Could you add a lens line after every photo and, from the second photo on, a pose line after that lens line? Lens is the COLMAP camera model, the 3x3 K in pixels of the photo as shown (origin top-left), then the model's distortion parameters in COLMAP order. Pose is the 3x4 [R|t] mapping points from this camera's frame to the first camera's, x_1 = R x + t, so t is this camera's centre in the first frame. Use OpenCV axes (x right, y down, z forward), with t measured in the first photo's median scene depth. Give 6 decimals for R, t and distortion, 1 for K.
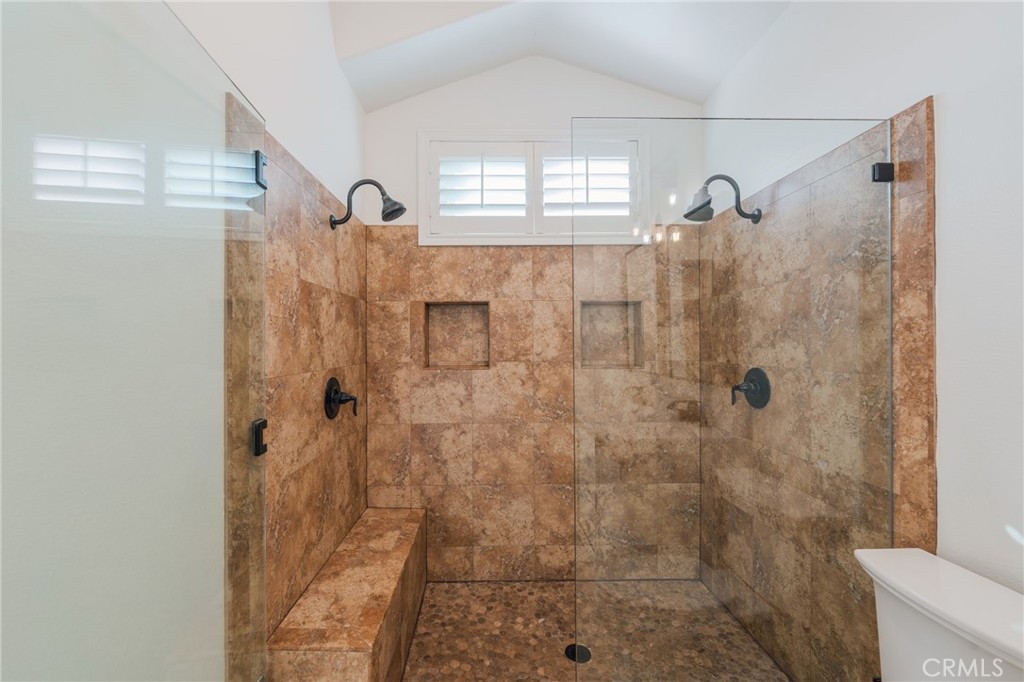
lens RADIAL K [[418.0, 0, 497.9], [0, 418.0, 340.6], [0, 0, 1]] dist [-0.000983, -0.000673]
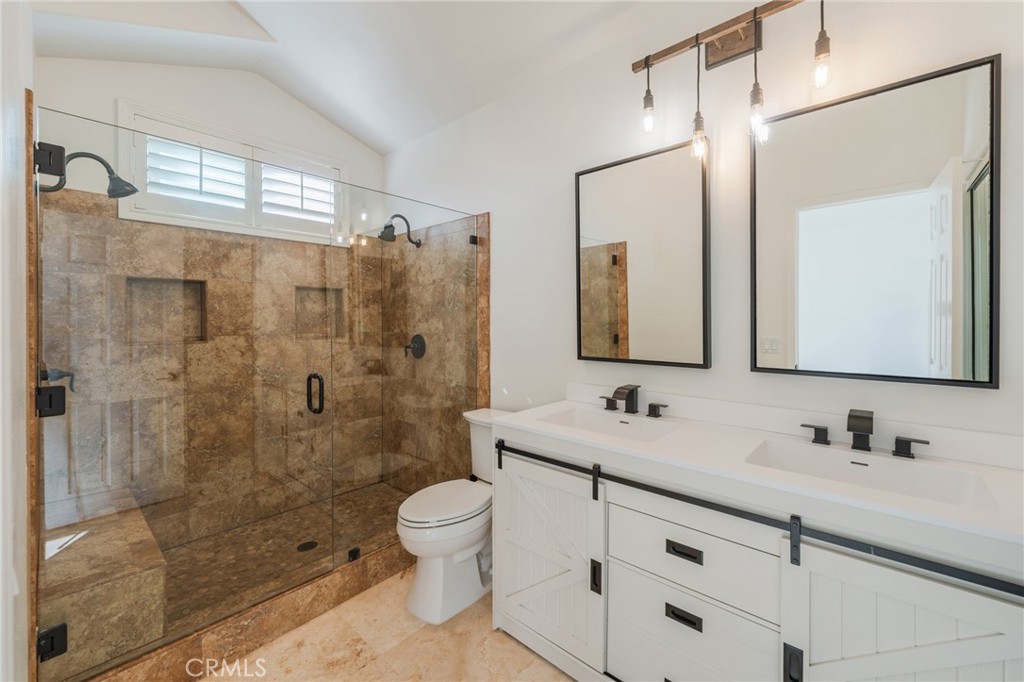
lens RADIAL K [[418.0, 0, 511.8], [0, 418.0, 324.1], [0, 0, 1]] dist [-0.000983, -0.000673]
pose [[0.679613, -0.003553, 0.733563, -0.293633], [-0.003051, 0.999966, 0.007670, 0.008681], [-0.733565, -0.007451, 0.679579, -0.341792]]
